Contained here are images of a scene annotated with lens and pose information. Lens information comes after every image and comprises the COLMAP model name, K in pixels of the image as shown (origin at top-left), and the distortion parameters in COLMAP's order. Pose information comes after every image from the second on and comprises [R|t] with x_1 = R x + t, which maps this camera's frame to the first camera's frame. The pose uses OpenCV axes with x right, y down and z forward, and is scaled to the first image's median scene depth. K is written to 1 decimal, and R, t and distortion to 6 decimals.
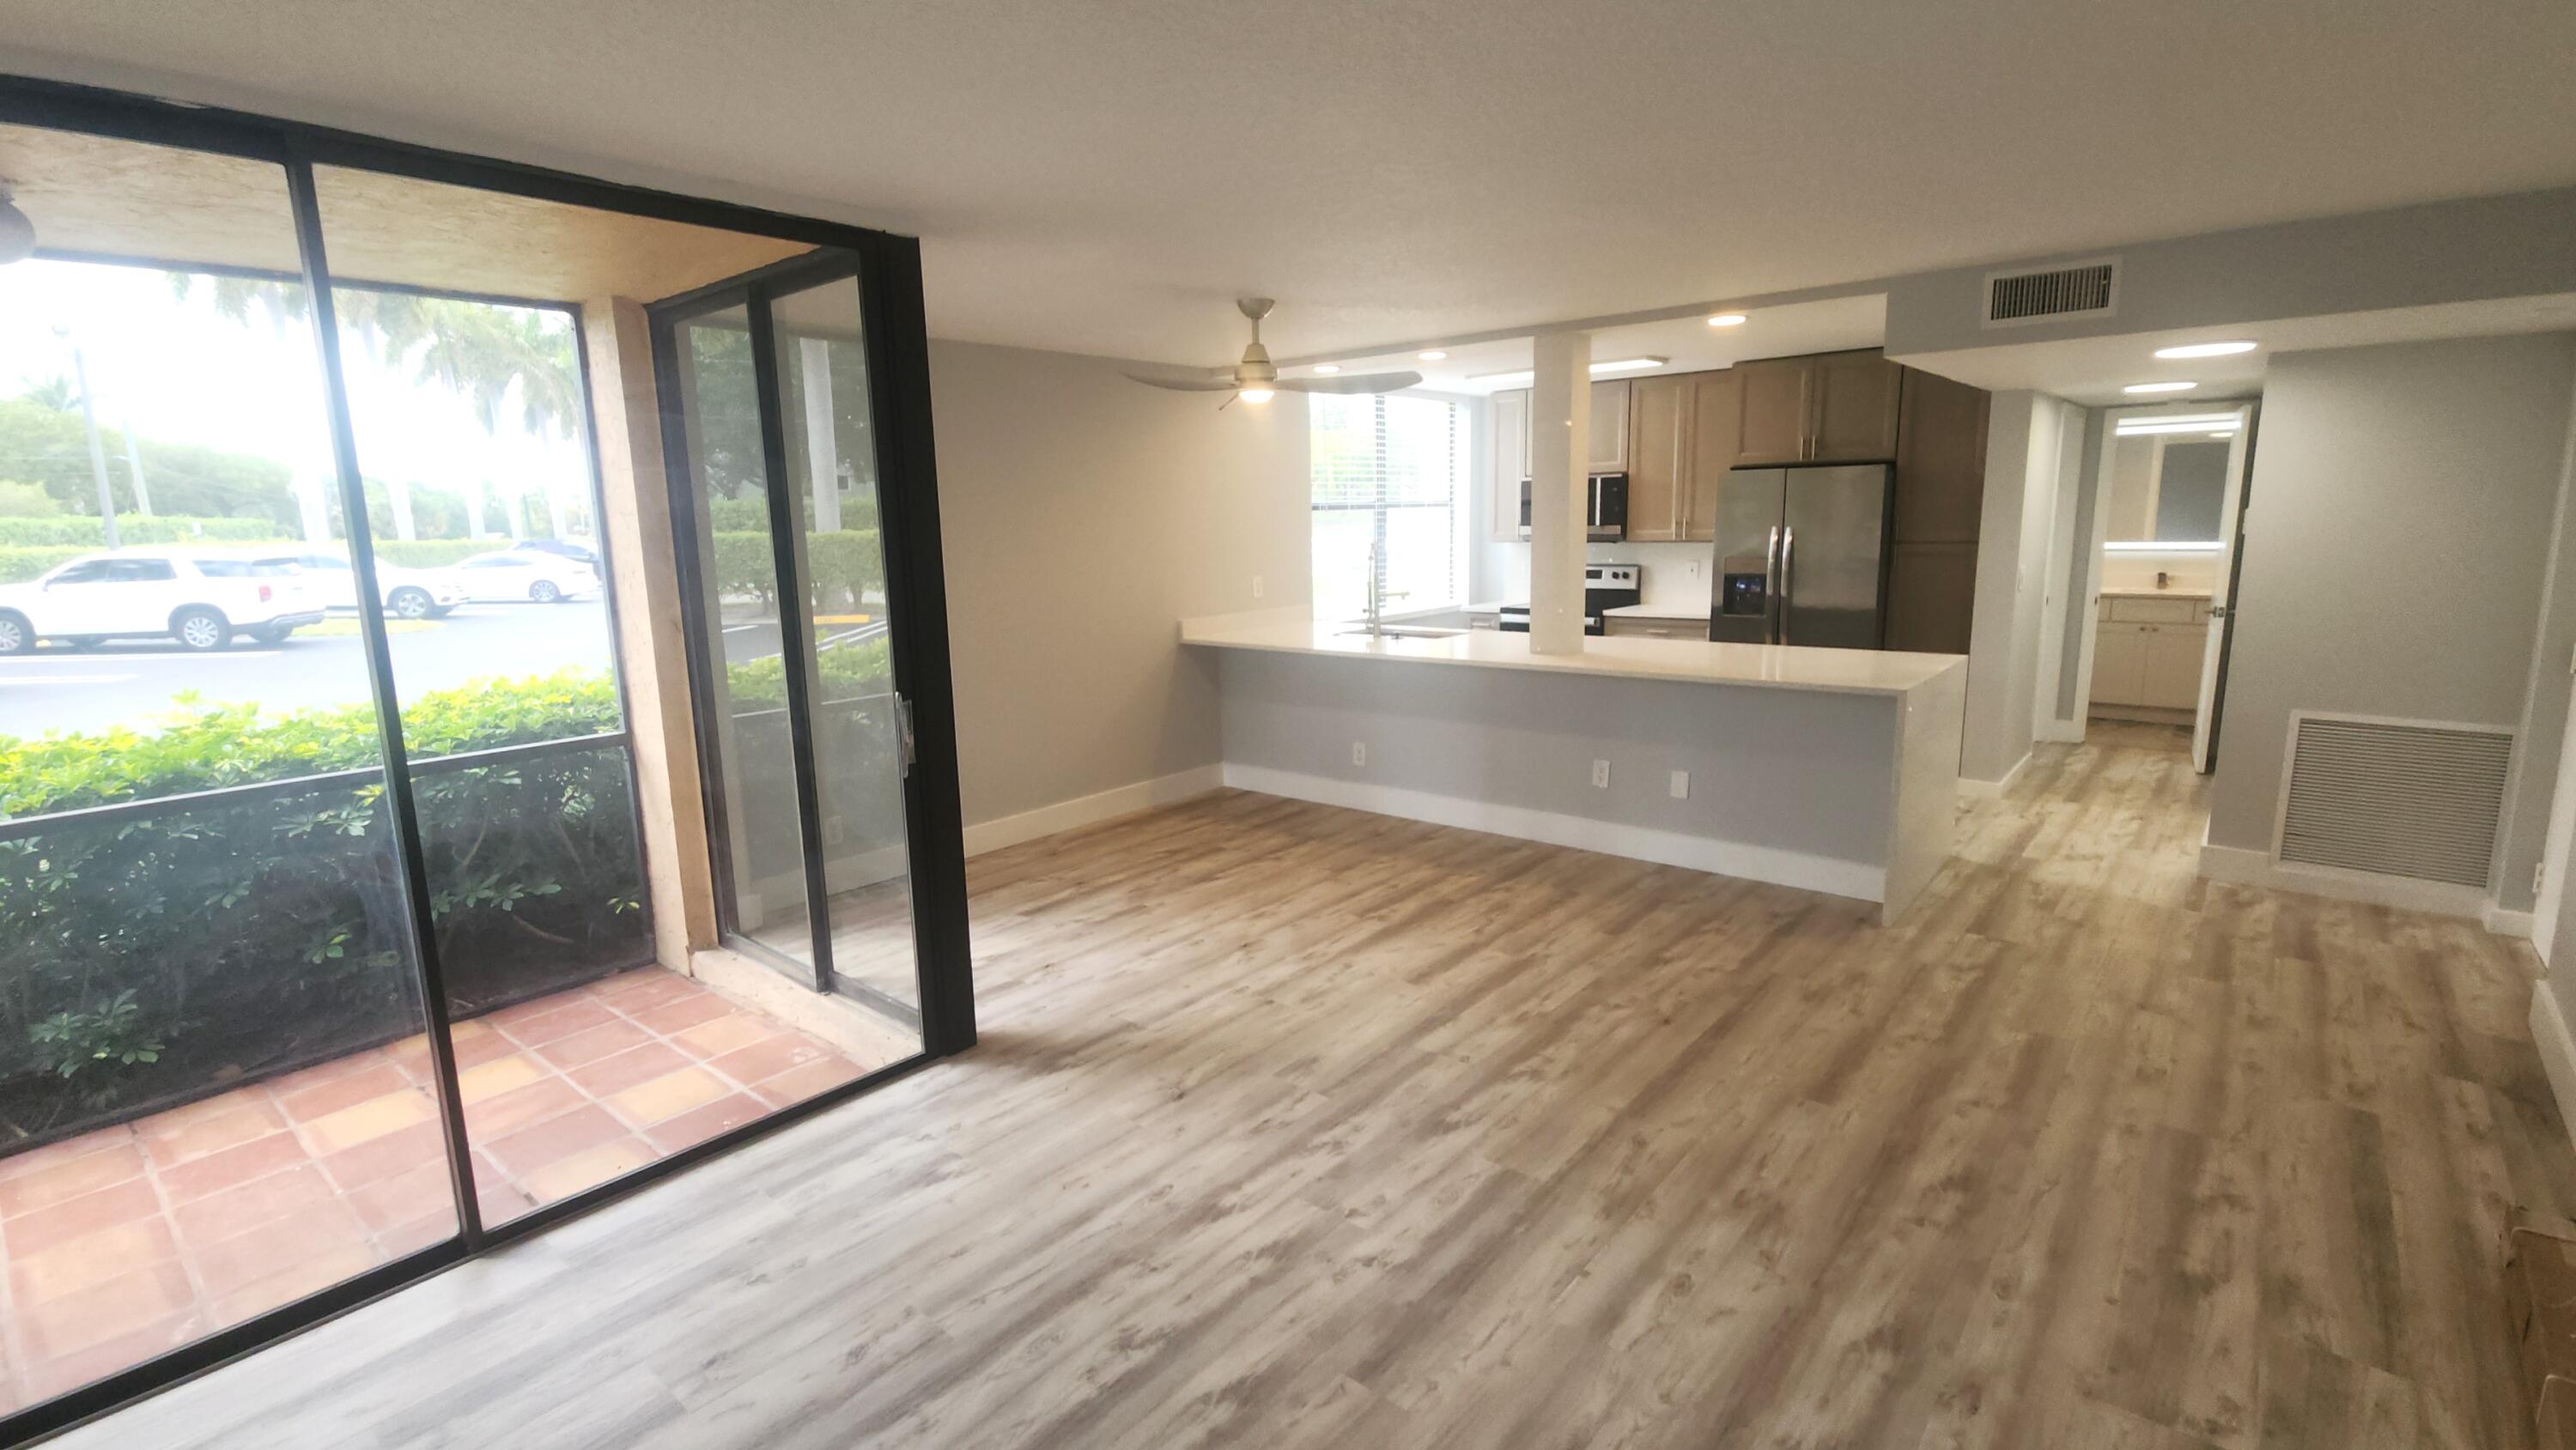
lens RADIAL K [[1168.9, 0, 1282.6], [0, 1168.9, 728.1], [0, 0, 1]] dist [0.000688, -0.000438]
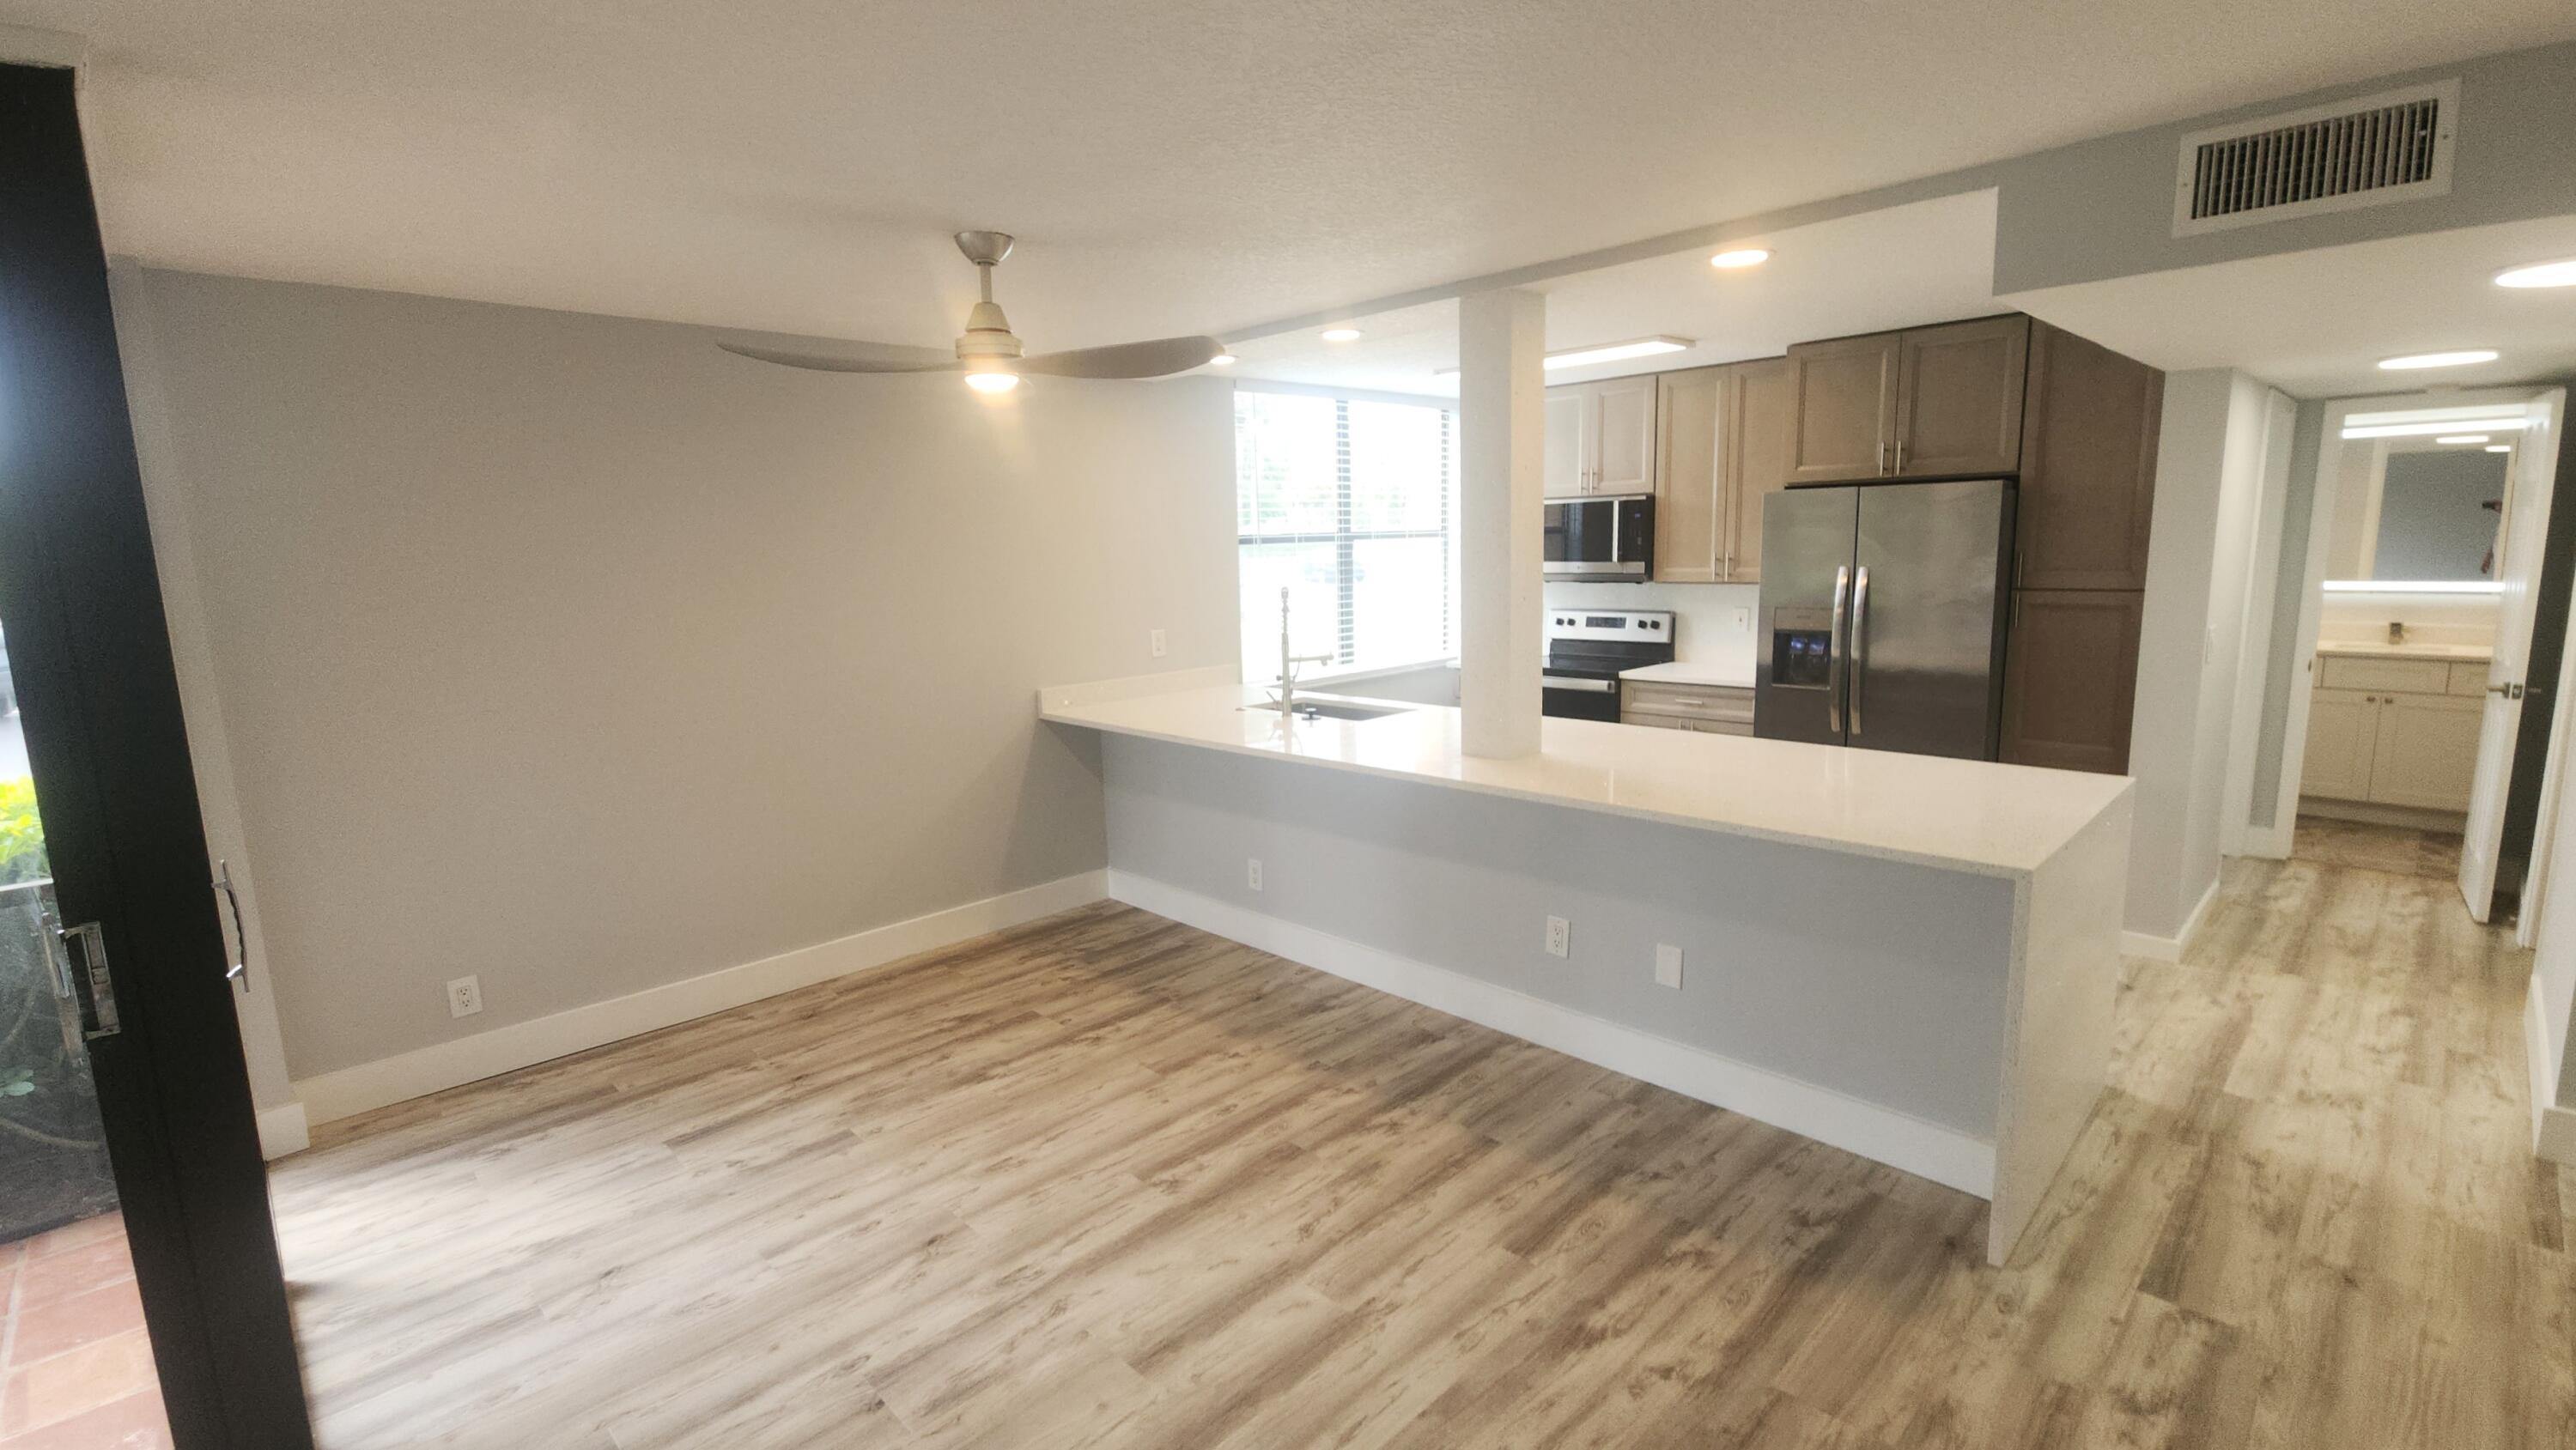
lens RADIAL K [[1145.5, 0, 1280.4], [0, 1145.5, 725.1], [0, 0, 1]] dist [0.003970, -0.004310]
pose [[0.995696, 0.011117, -0.092010, 0.175106], [-0.012734, 0.999774, -0.017004, -0.071630], [0.091800, 0.018102, 0.995613, 0.326078]]
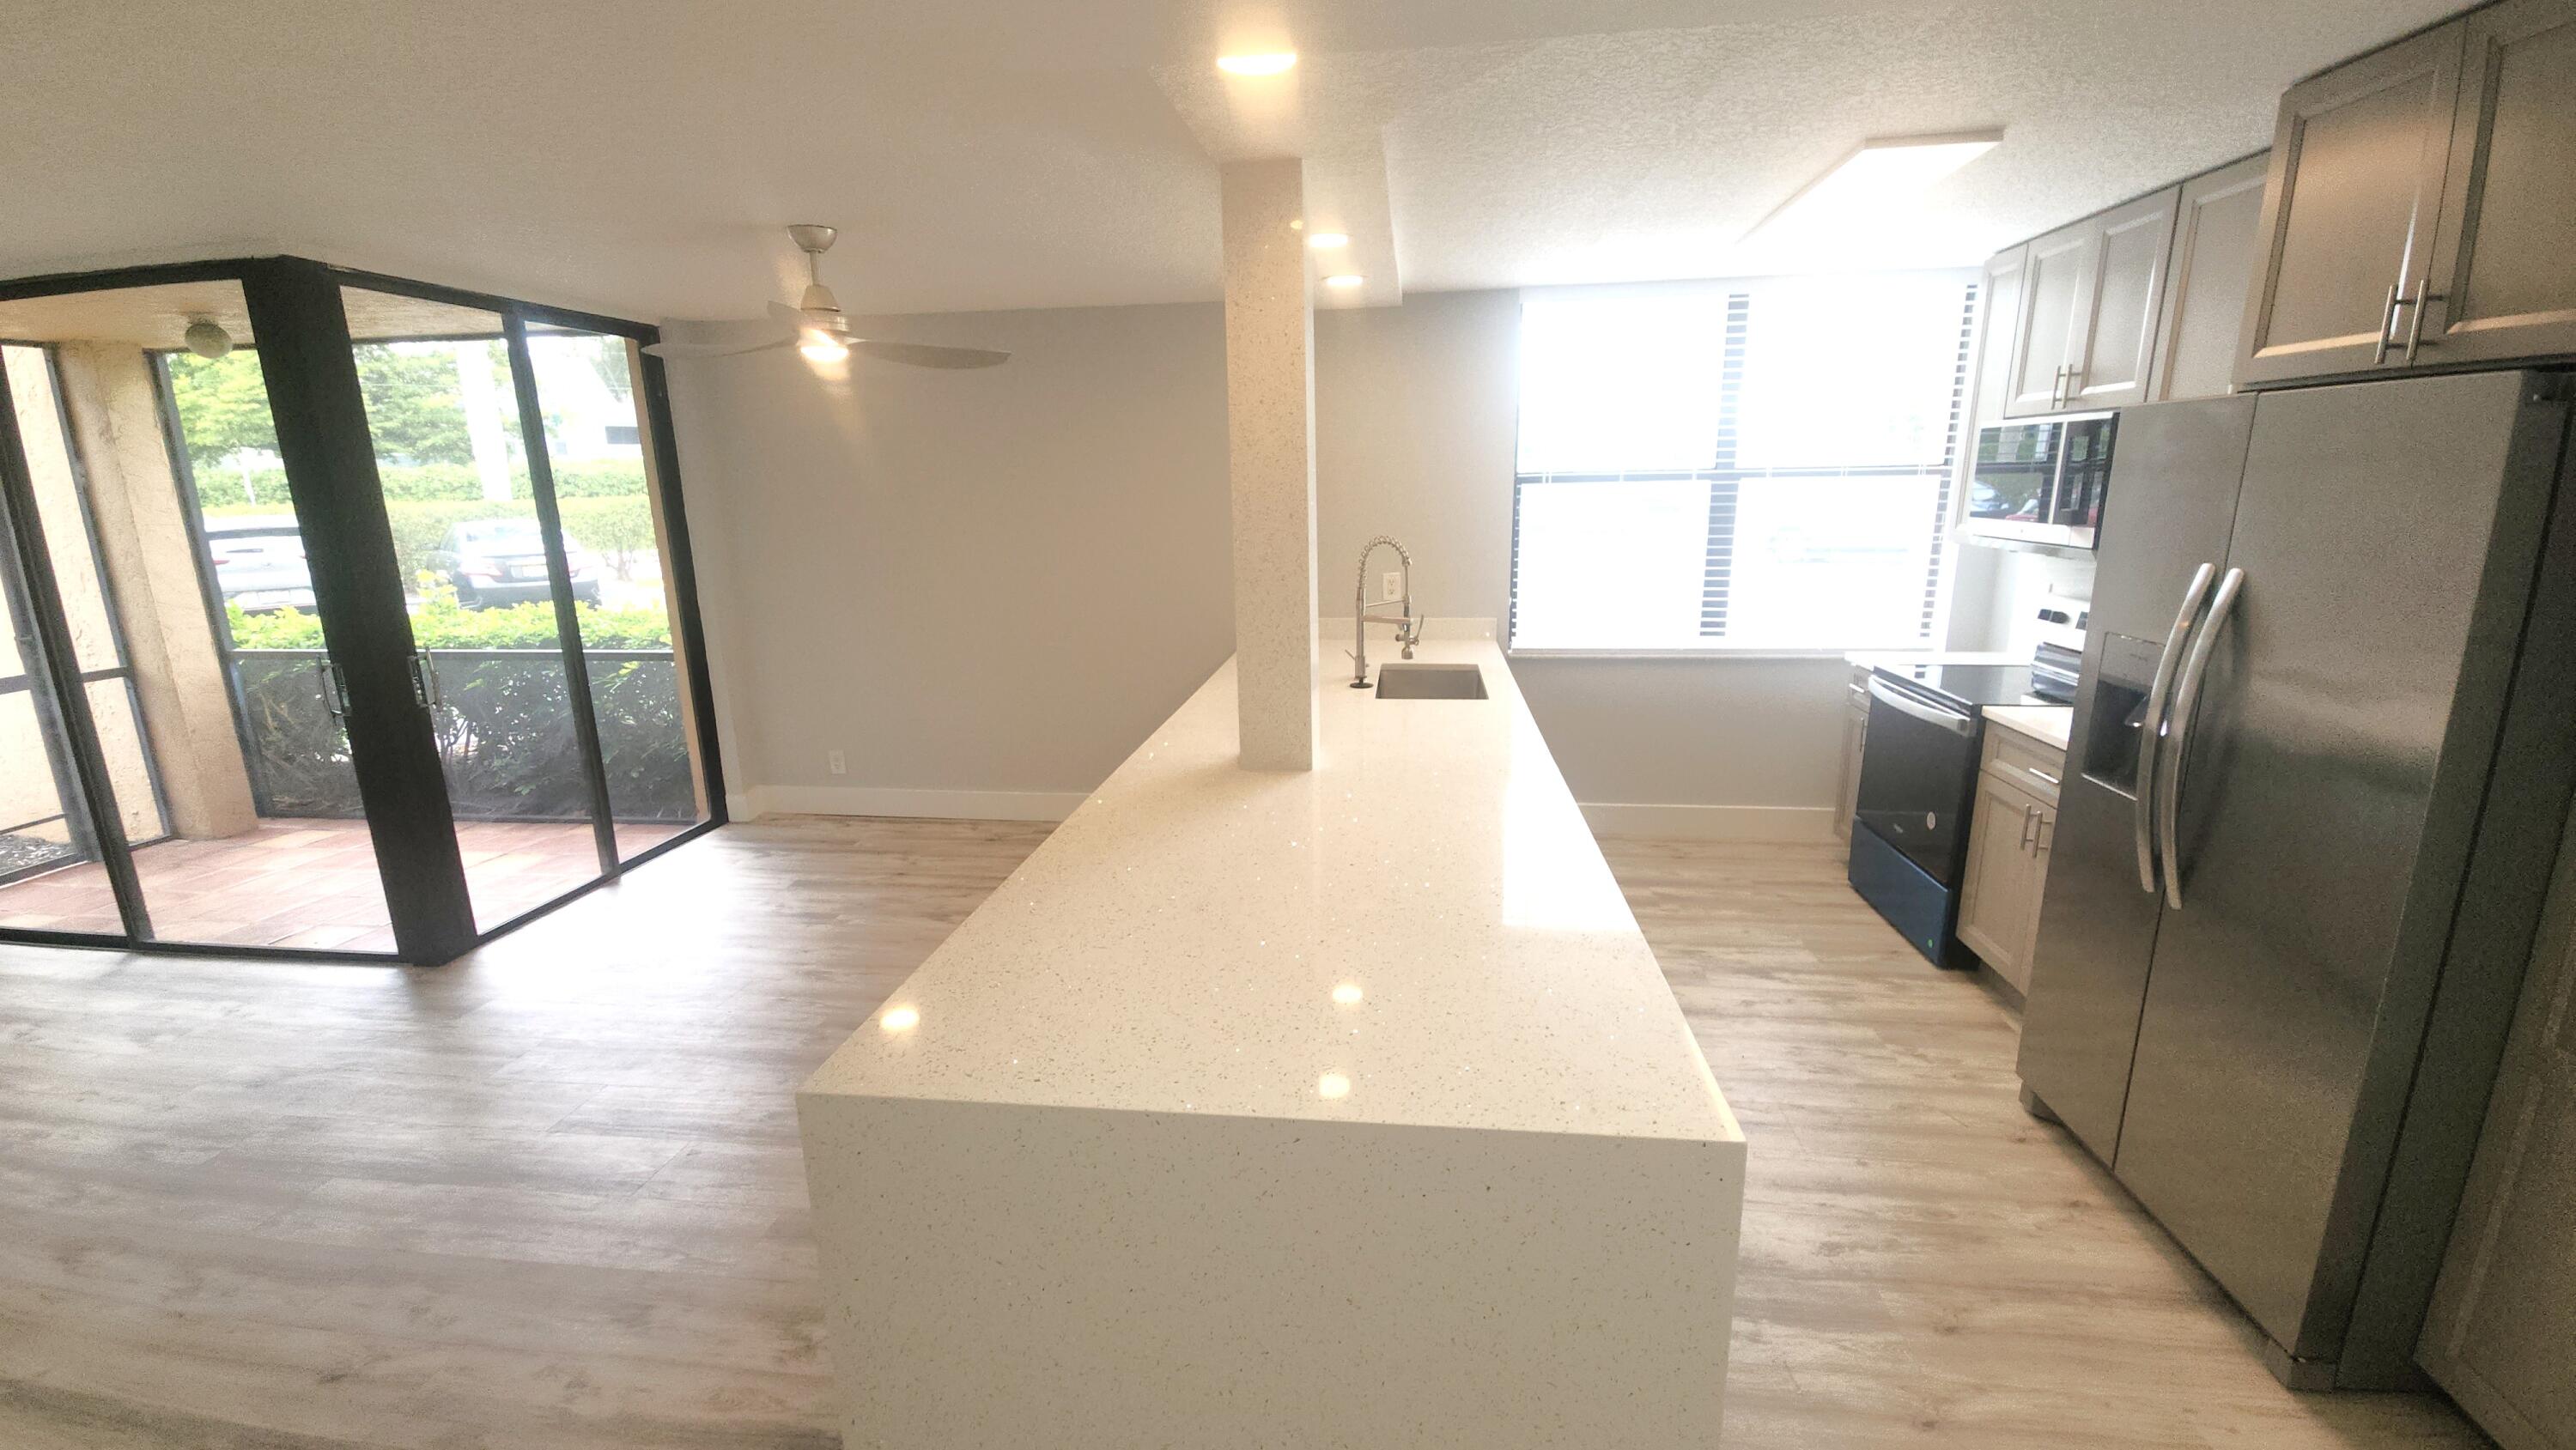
lens RADIAL K [[1038.0, 0, 1285.7], [0, 1038.0, 725.6], [0, 0, 1]] dist [0.015727, -0.011427]
pose [[0.545235, 0.208159, -0.812027, 0.673533], [-0.147408, 0.977393, 0.151573, -0.165886], [0.825221, 0.037056, 0.563593, 0.755667]]
